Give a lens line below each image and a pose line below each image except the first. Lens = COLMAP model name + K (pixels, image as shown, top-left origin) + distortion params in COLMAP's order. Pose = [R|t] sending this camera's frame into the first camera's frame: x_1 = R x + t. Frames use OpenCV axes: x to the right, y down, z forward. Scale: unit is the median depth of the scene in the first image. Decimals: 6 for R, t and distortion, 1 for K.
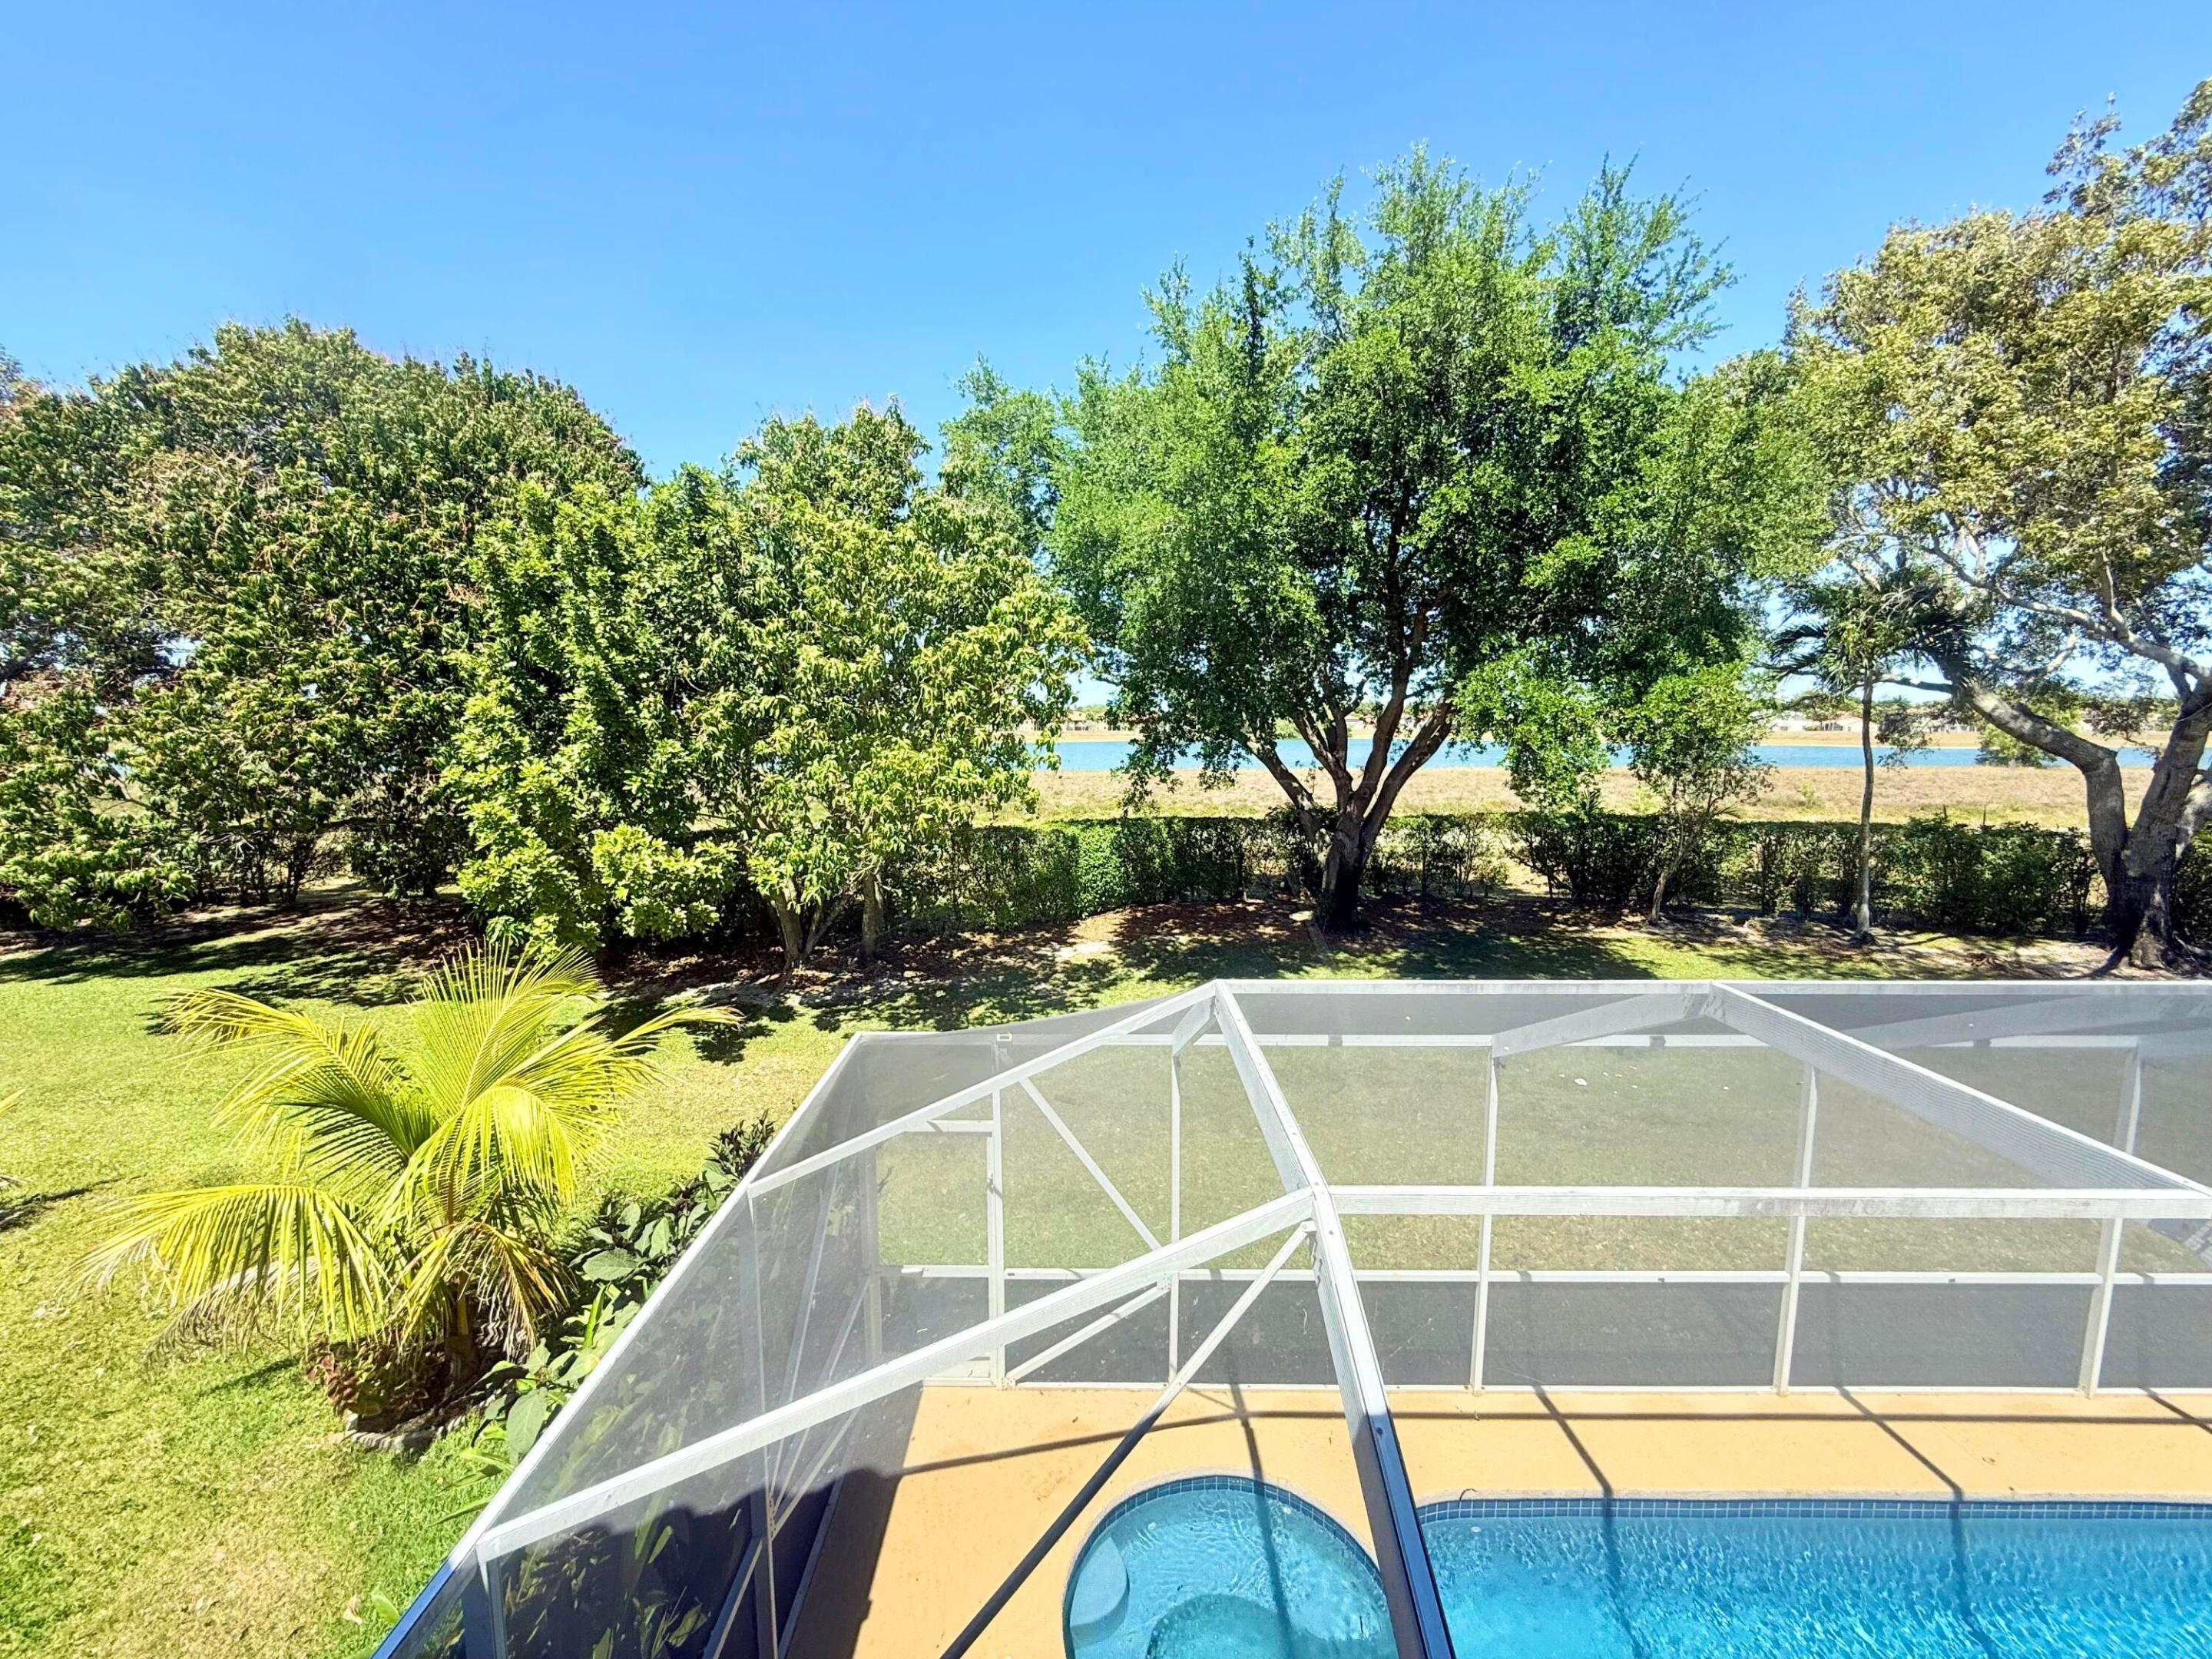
lens RADIAL K [[881.4, 0, 1101.7], [0, 881.4, 829.6], [0, 0, 1]] dist [0.001582, -0.000291]
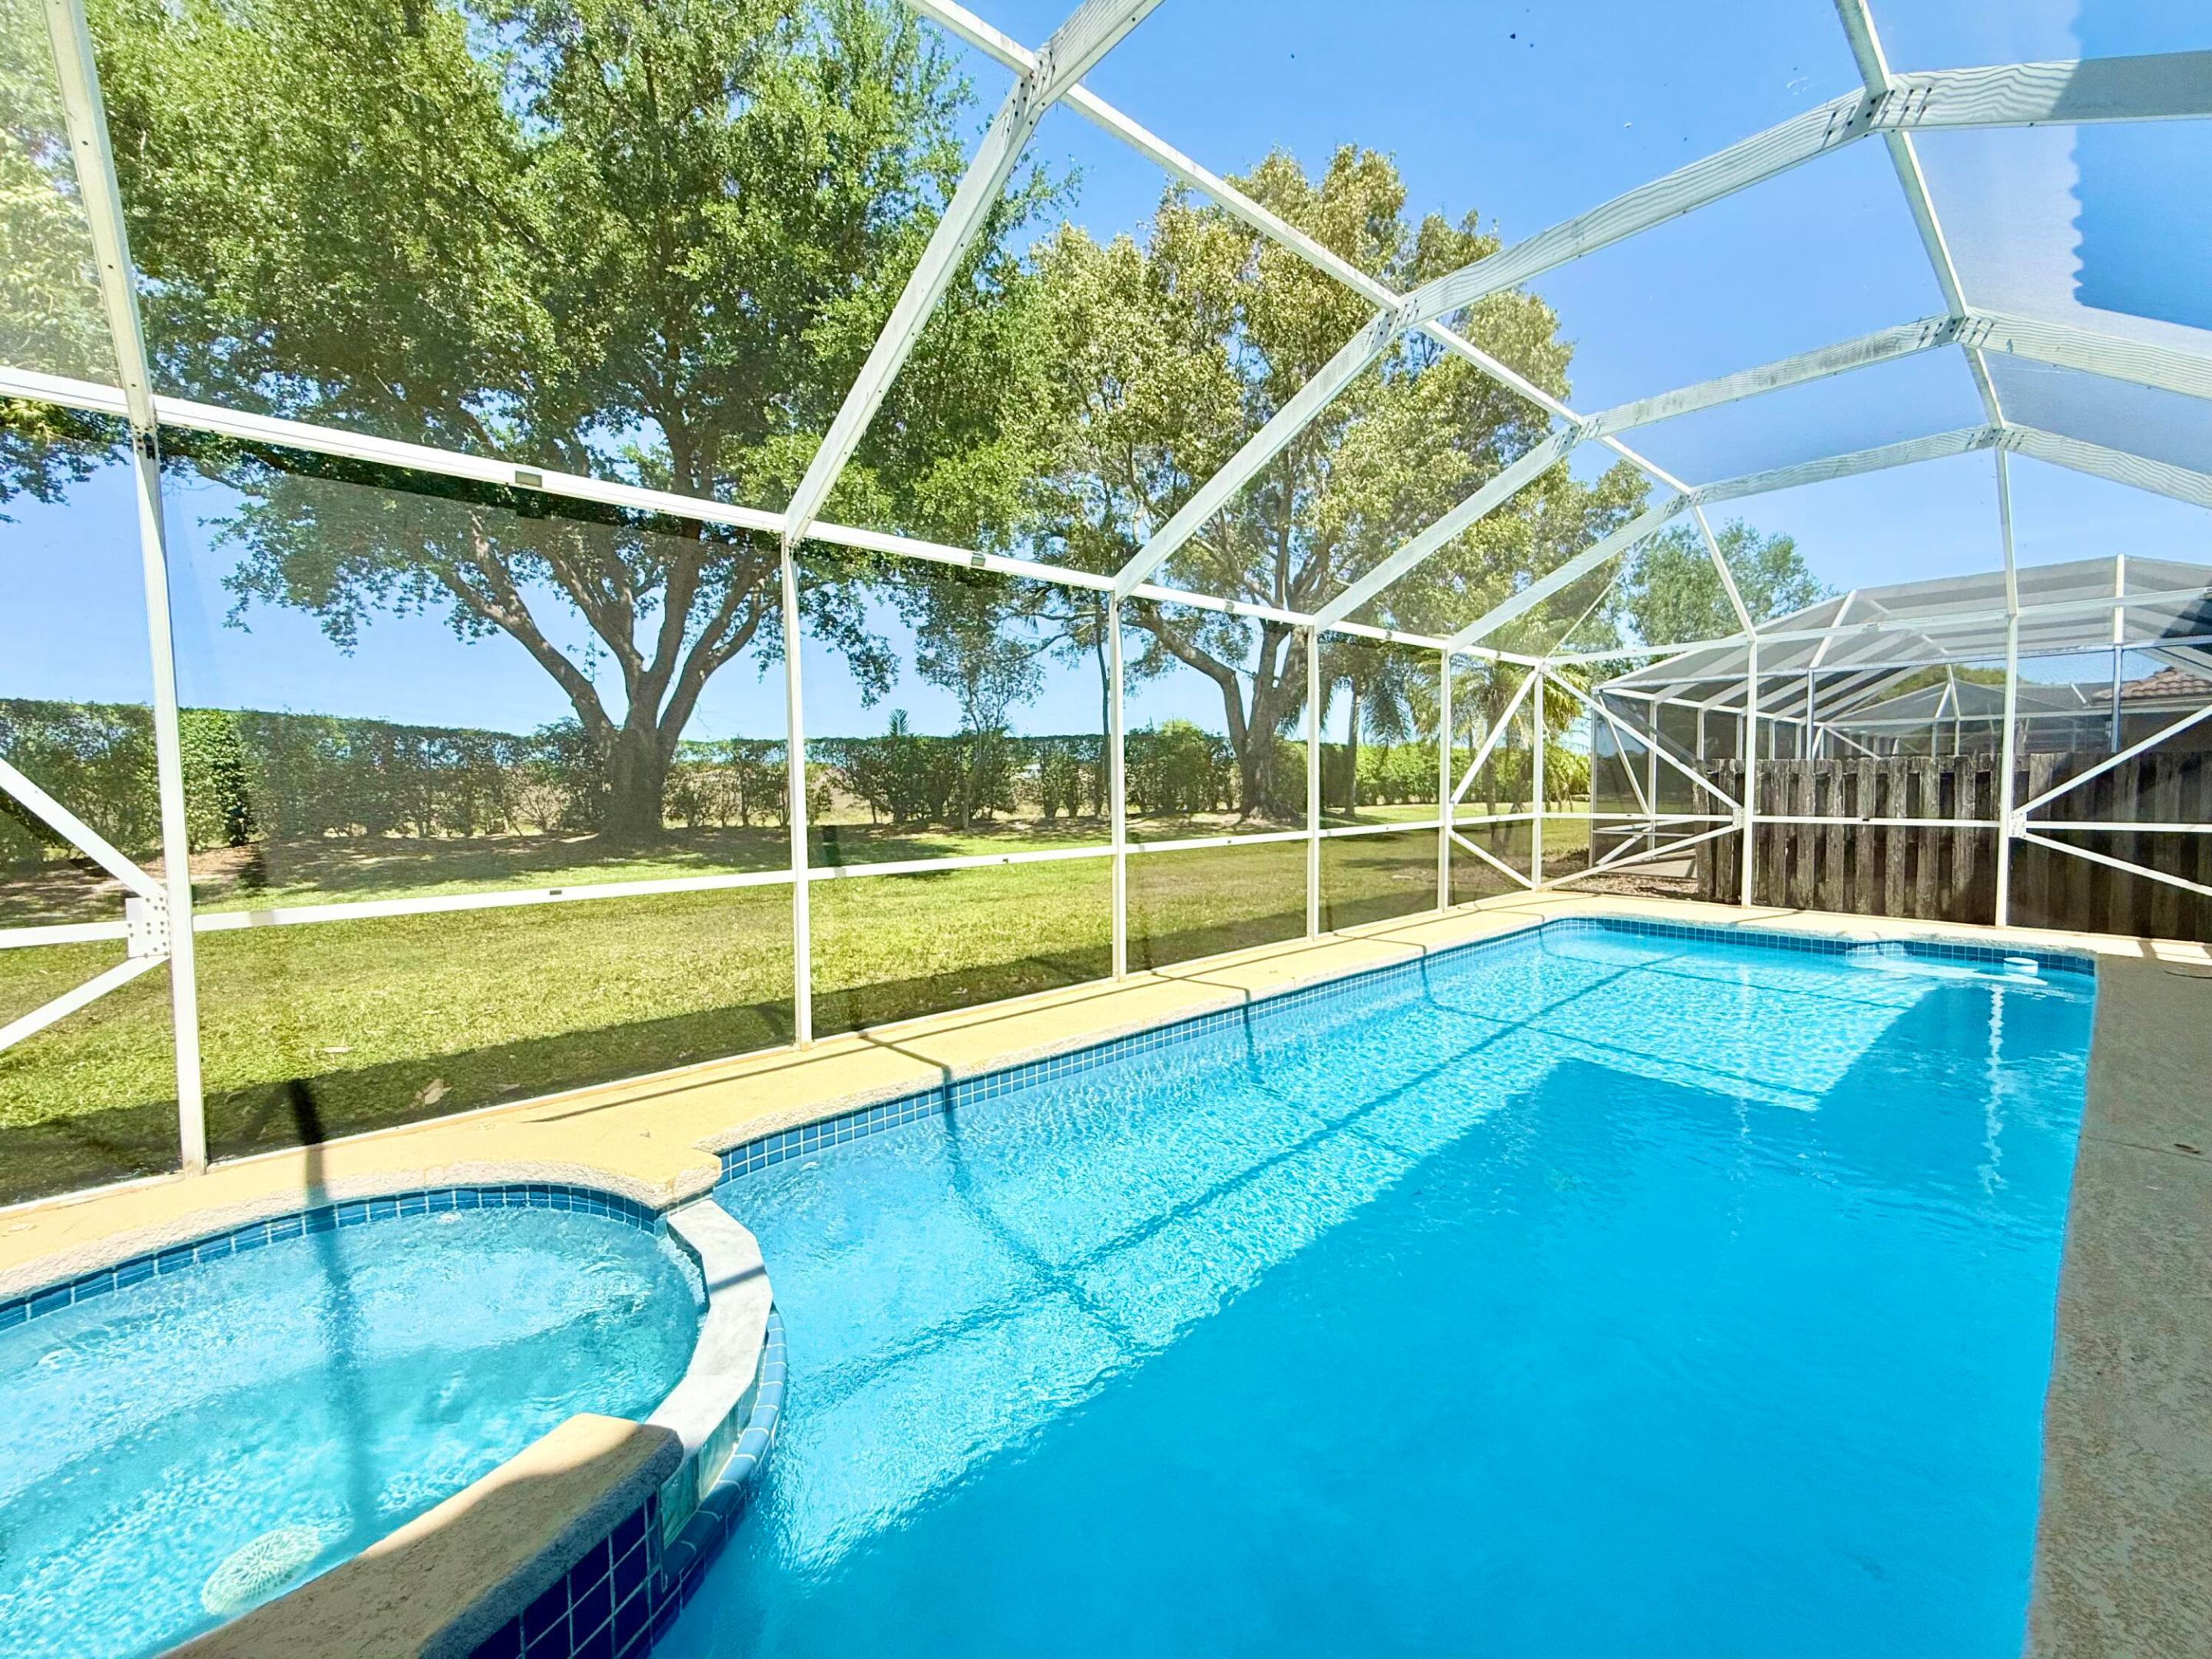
lens RADIAL K [[881.4, 0, 1101.7], [0, 881.4, 829.6], [0, 0, 1]] dist [0.001582, -0.000291]
pose [[0.752232, -0.038465, 0.657775, 0.060186], [0.088264, 0.995180, -0.042743, 0.189518], [-0.652960, 0.090211, 0.752001, 0.106482]]
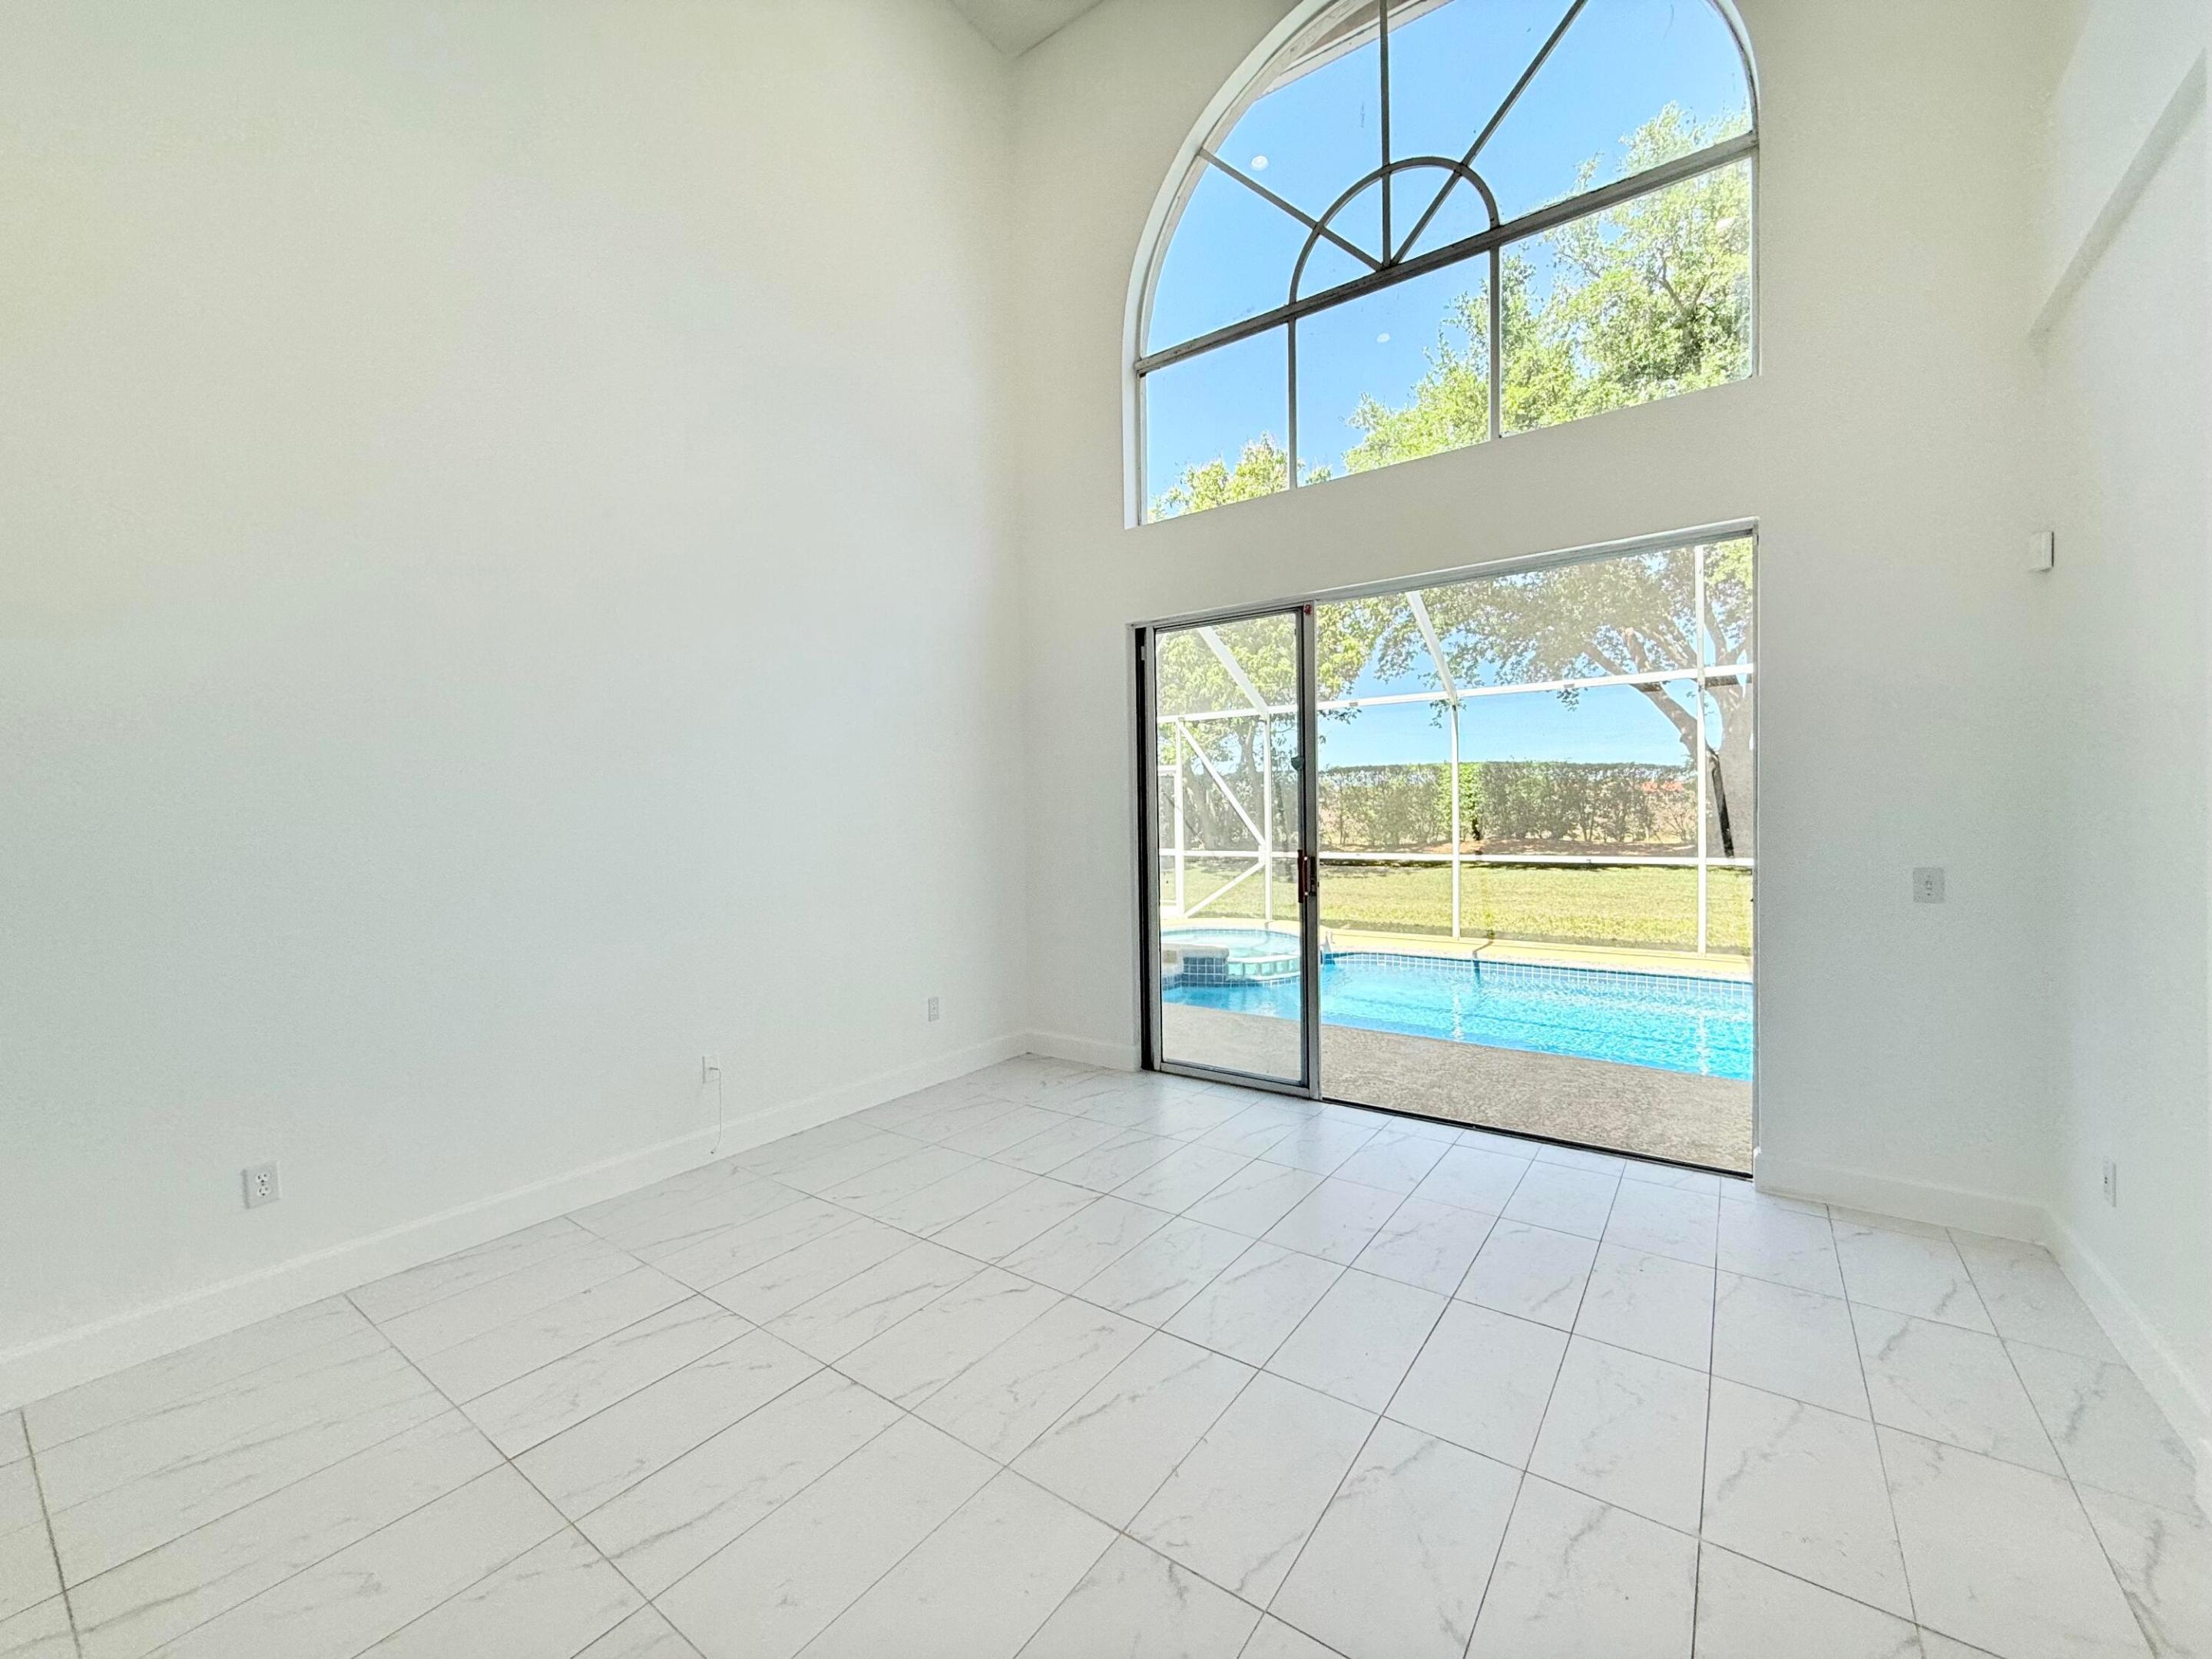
lens RADIAL K [[883.7, 0, 1101.1], [0, 883.7, 828.9], [0, 0, 1]] dist [0.000604, -0.000068]
pose [[0.812345, 0.003495, -0.583167, 0.303714], [-0.060291, 0.995127, -0.078020, 0.222980], [0.580052, 0.098539, 0.808597, -0.212461]]
